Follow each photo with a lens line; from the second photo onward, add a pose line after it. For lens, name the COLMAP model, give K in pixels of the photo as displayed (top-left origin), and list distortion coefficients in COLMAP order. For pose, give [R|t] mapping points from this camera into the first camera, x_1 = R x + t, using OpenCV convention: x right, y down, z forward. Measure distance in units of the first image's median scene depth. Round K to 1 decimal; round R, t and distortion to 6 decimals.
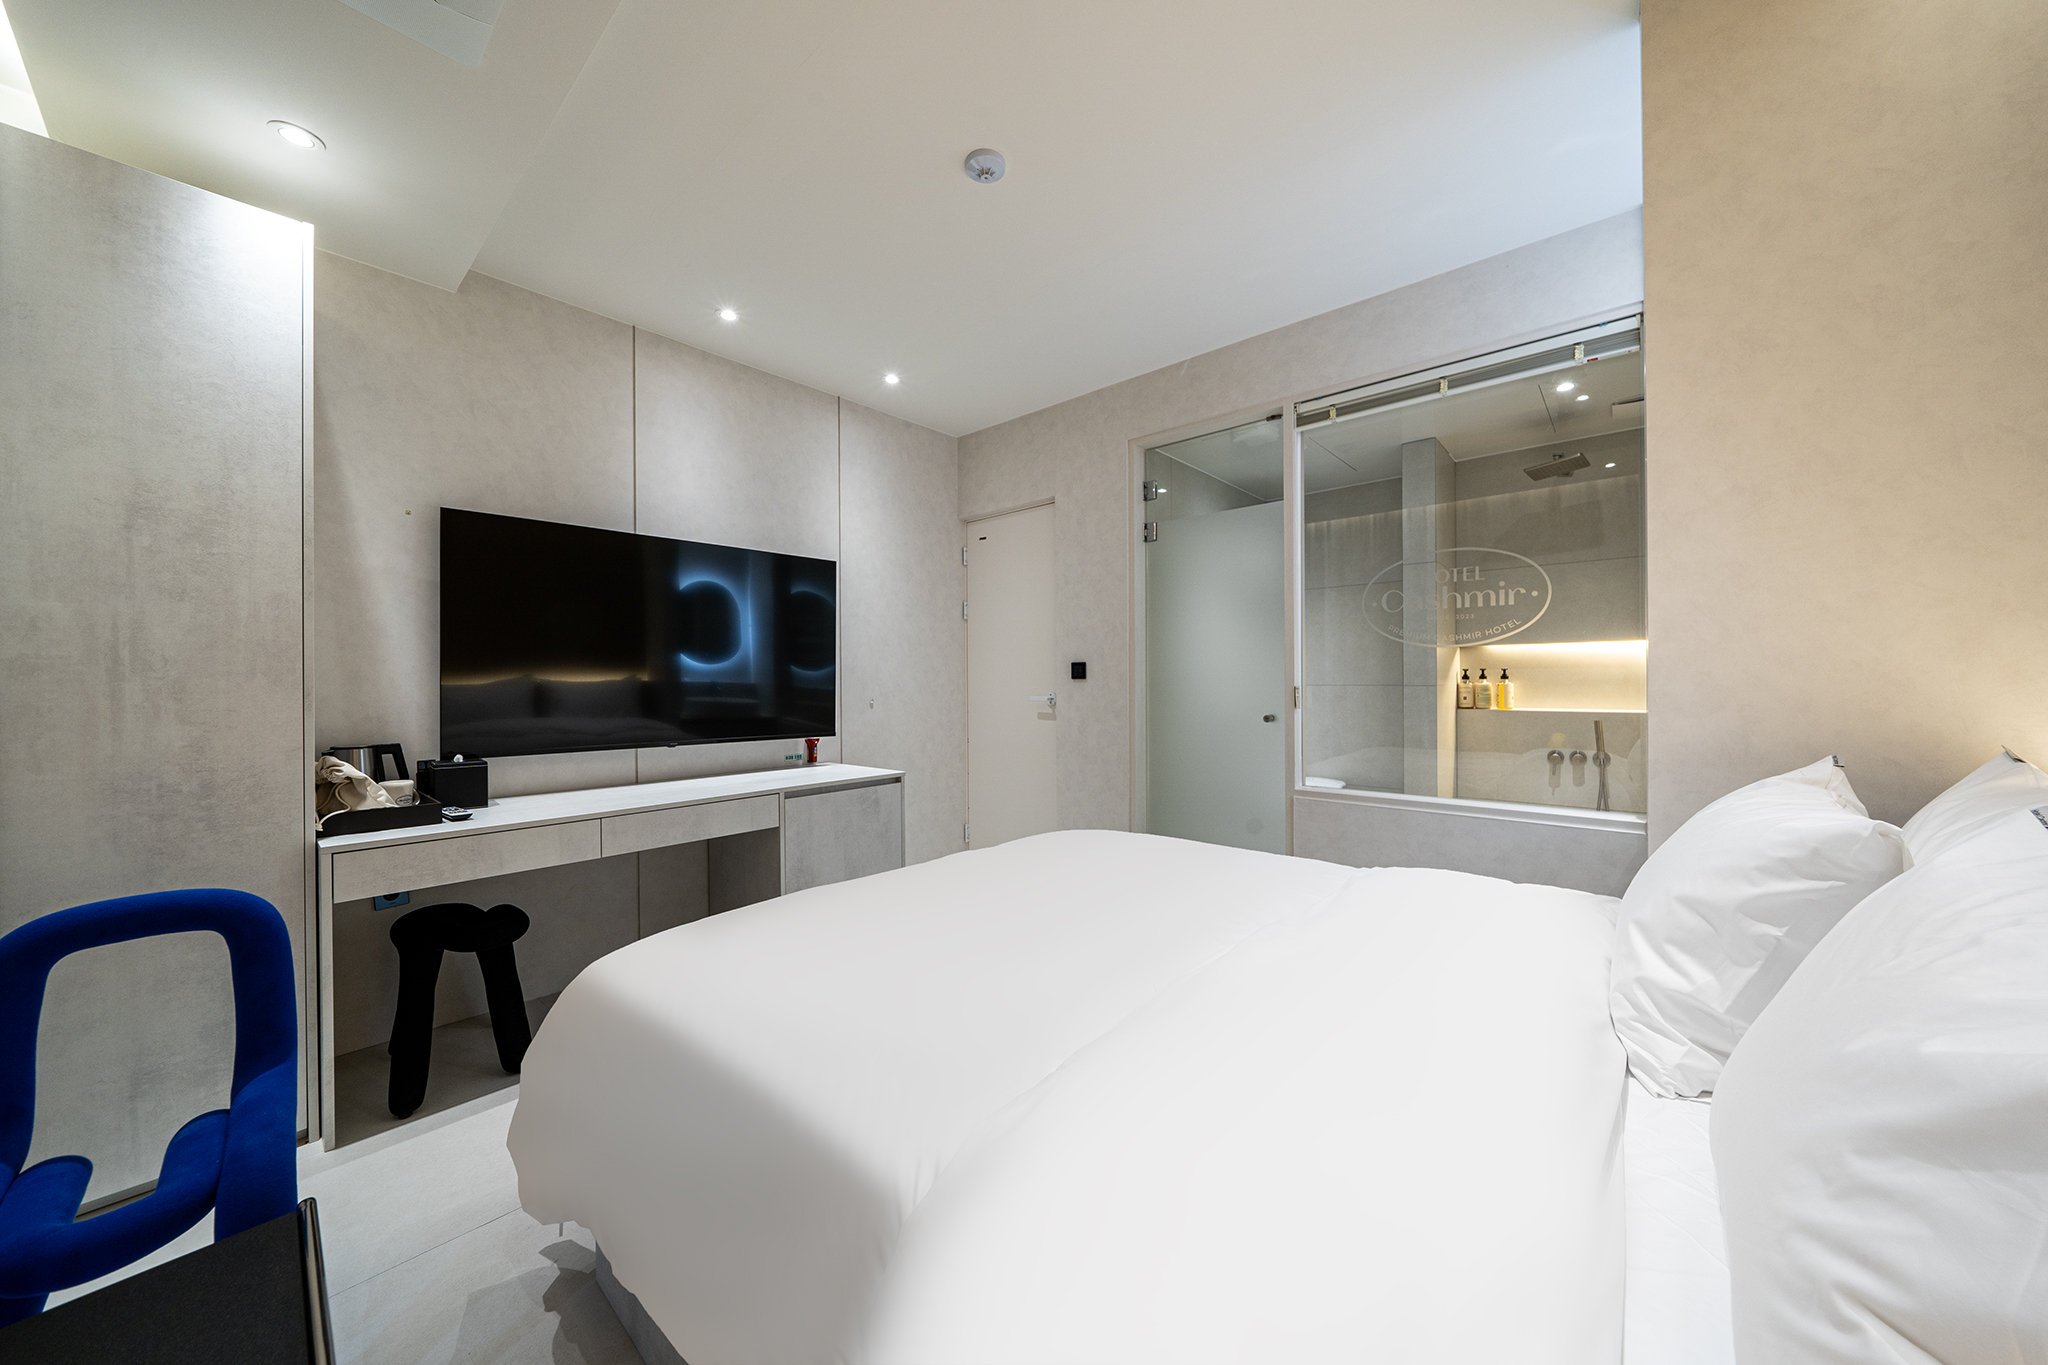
lens RADIAL K [[702.8, 0, 1034.2], [0, 702.8, 685.2], [0, 0, 1]] dist [-0.008388, -0.000285]
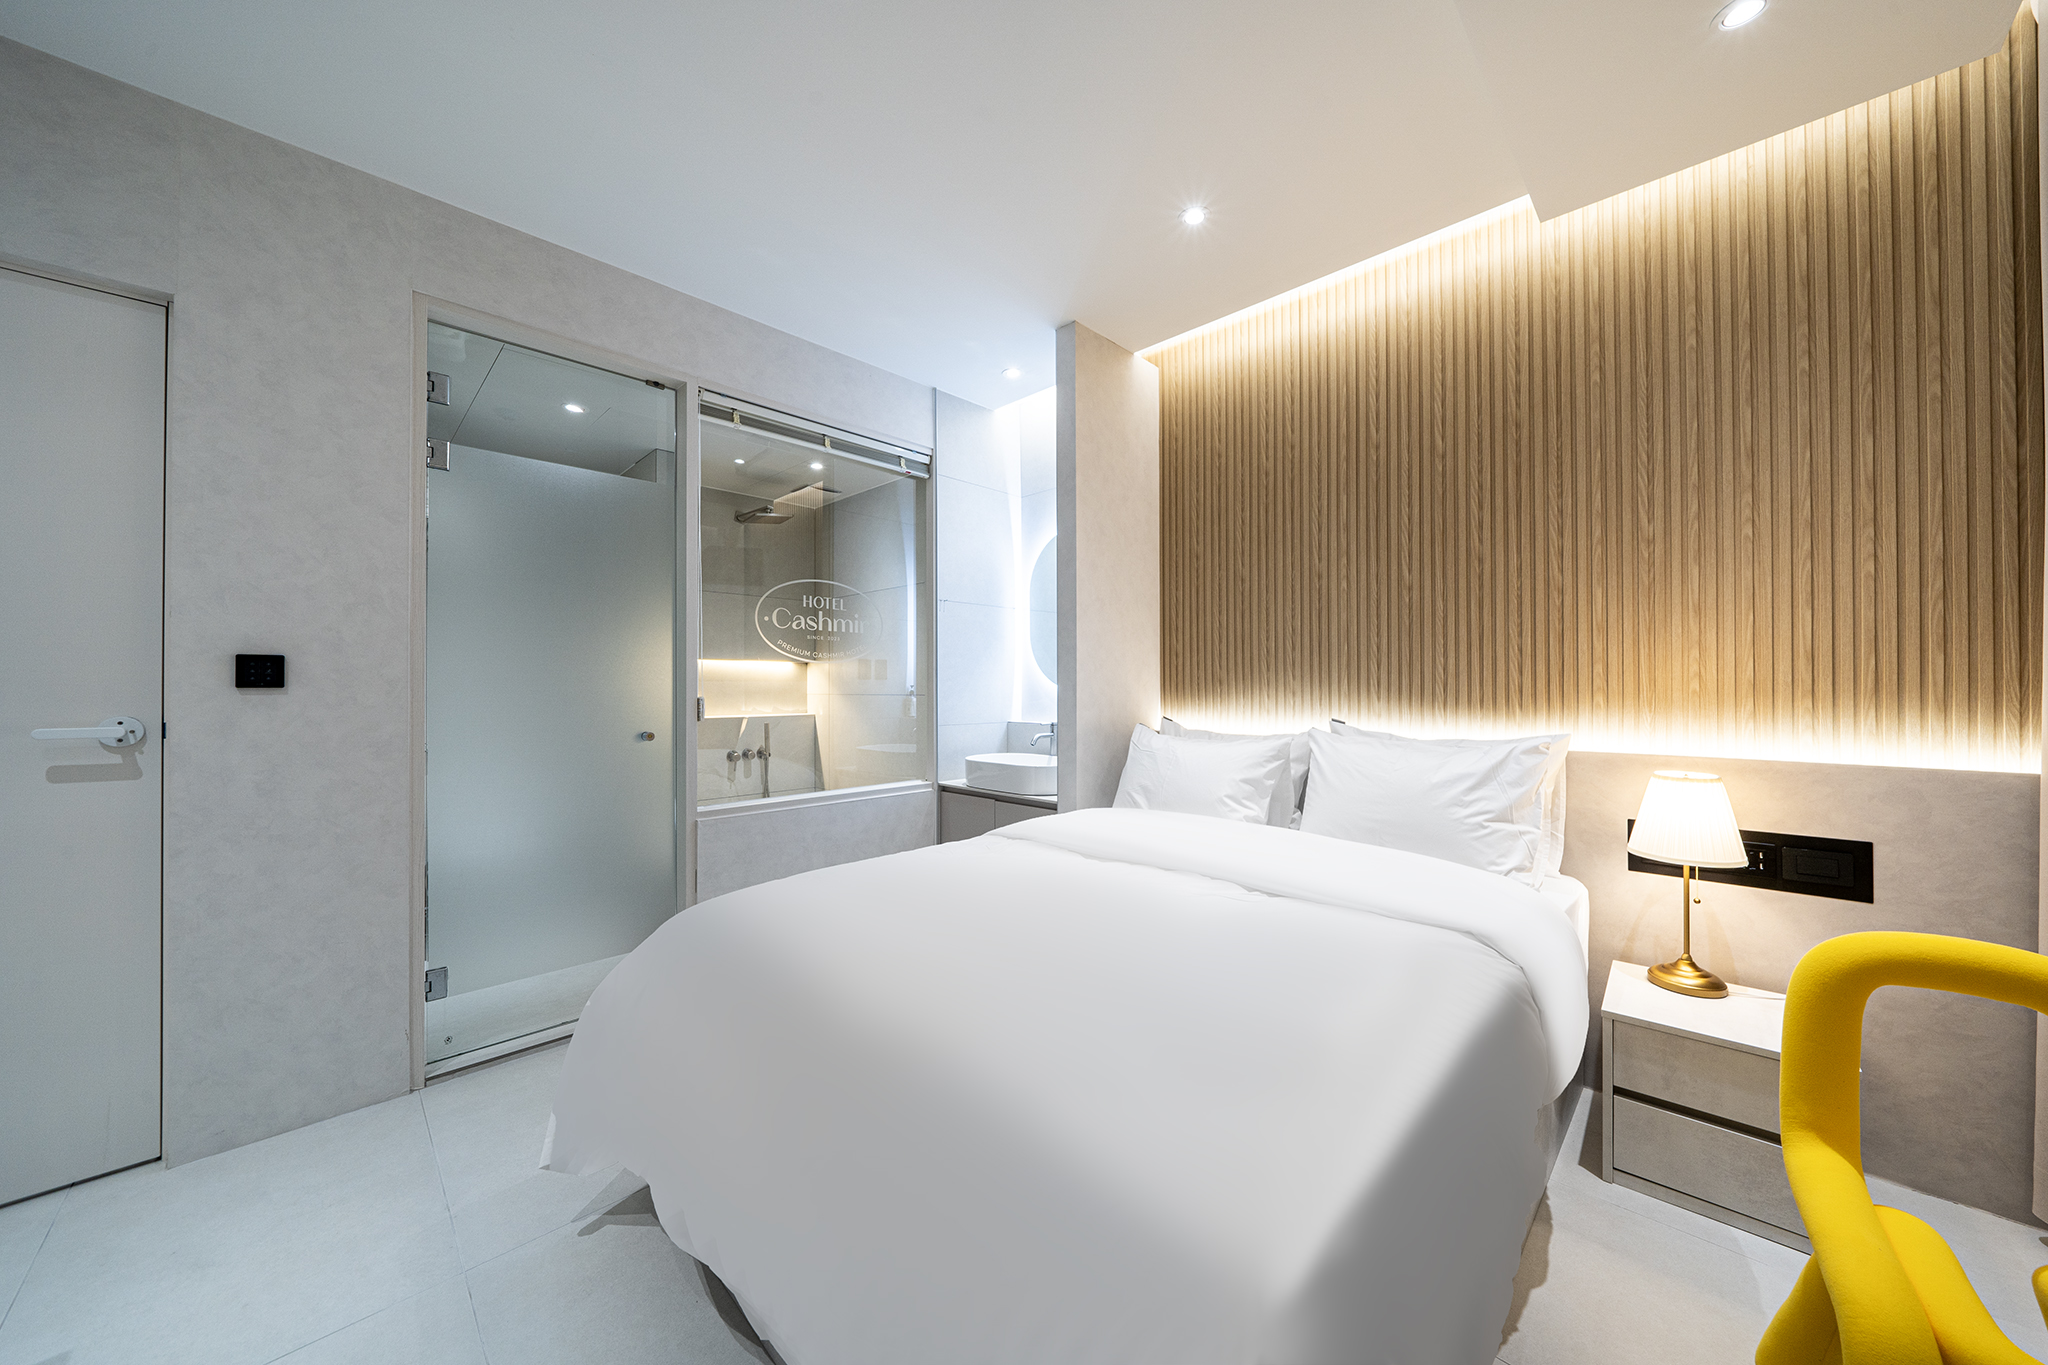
lens RADIAL K [[702.8, 0, 1040.5], [0, 702.8, 683.4], [0, 0, 1]] dist [-0.008388, -0.000285]
pose [[0.043909, 0.011028, 0.998975, -0.514880], [0.006421, 0.999915, -0.011320, -0.004102], [-0.999015, 0.006912, 0.043834, 0.522967]]
